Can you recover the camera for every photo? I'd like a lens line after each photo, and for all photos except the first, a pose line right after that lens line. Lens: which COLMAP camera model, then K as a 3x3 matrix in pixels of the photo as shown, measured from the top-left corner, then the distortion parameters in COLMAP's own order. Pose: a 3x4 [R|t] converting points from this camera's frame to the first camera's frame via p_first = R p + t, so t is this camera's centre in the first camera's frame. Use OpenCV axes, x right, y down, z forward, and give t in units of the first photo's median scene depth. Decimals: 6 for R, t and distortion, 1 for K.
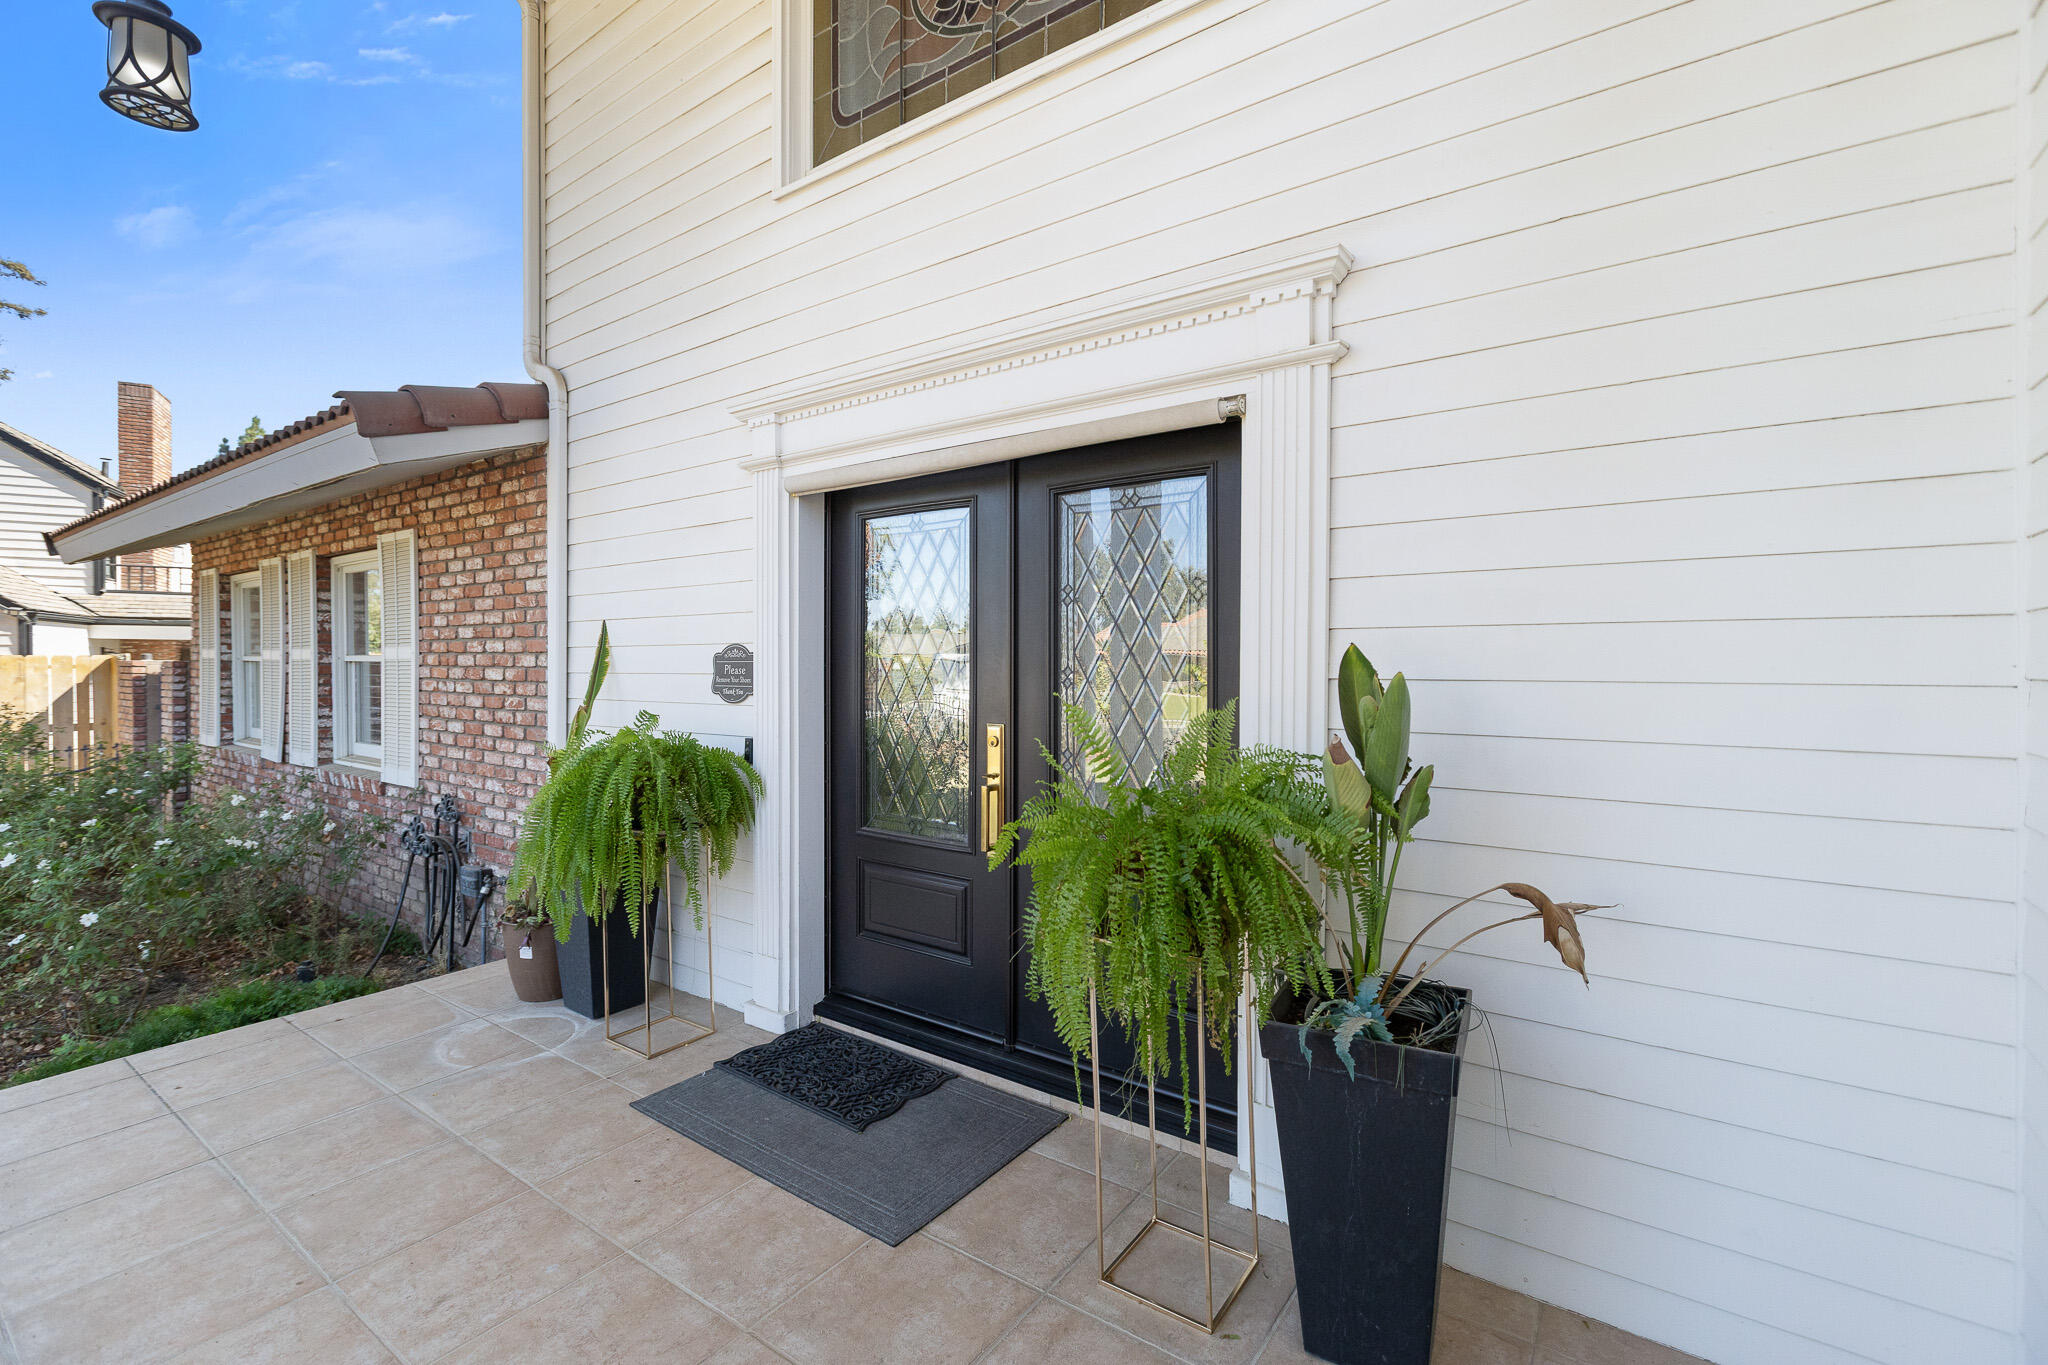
lens RADIAL K [[916.9, 0, 1039.4], [0, 916.9, 673.9], [0, 0, 1]] dist [0.005281, -0.001614]
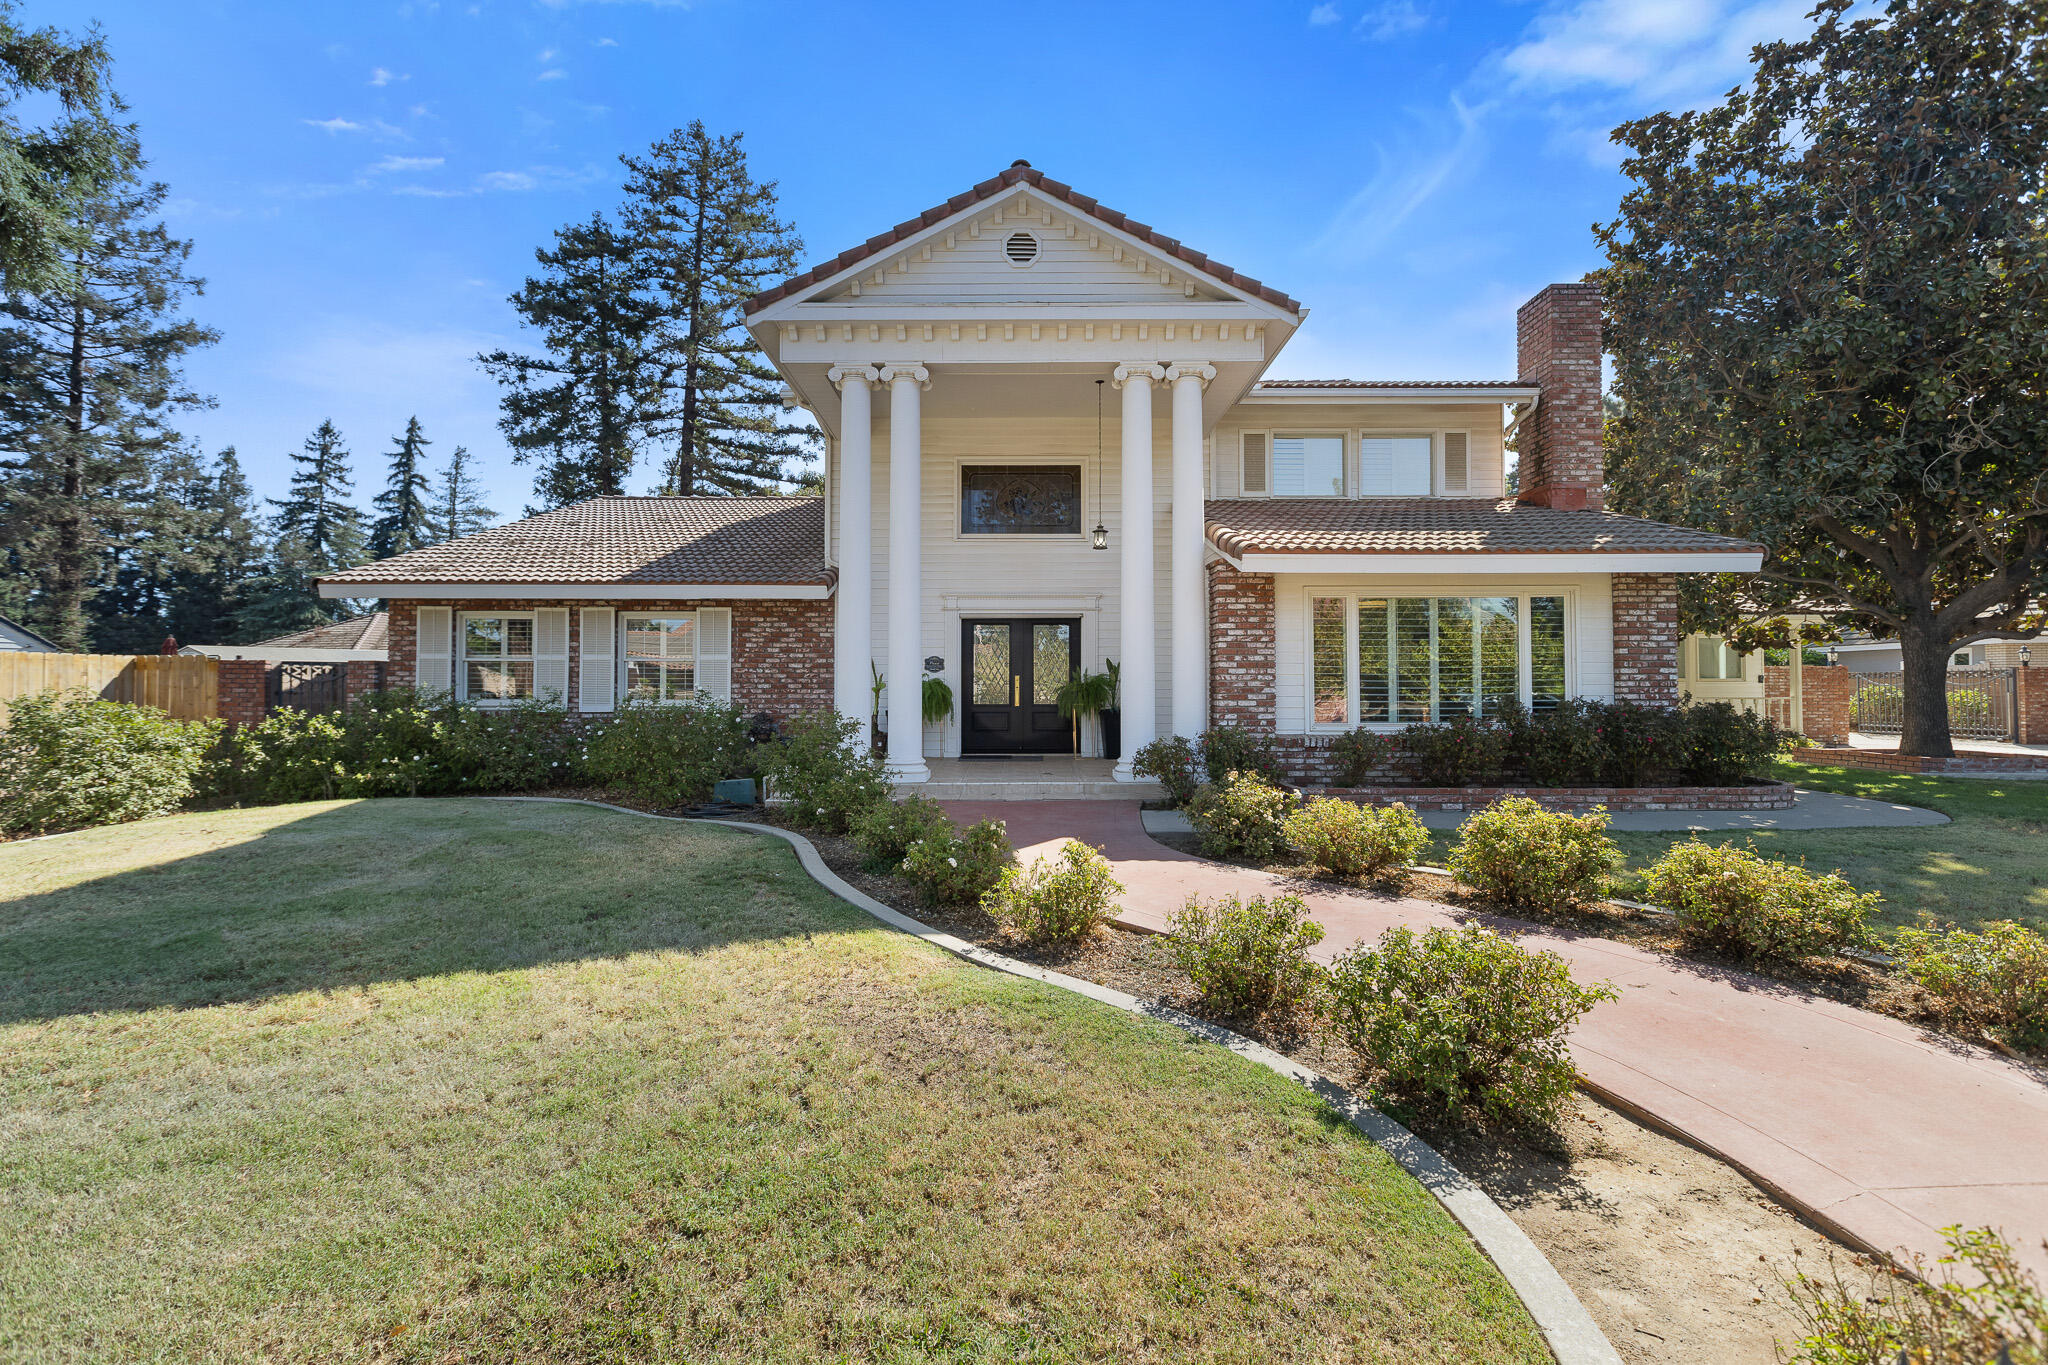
lens RADIAL K [[916.9, 0, 1034.4], [0, 916.9, 679.7], [0, 0, 1]] dist [0.005281, -0.001614]
pose [[0.810413, 0.002210, 0.585855, -2.191532], [0.009017, 0.999827, -0.016244, 0.127600], [-0.585790, 0.018447, 0.810253, -2.241350]]
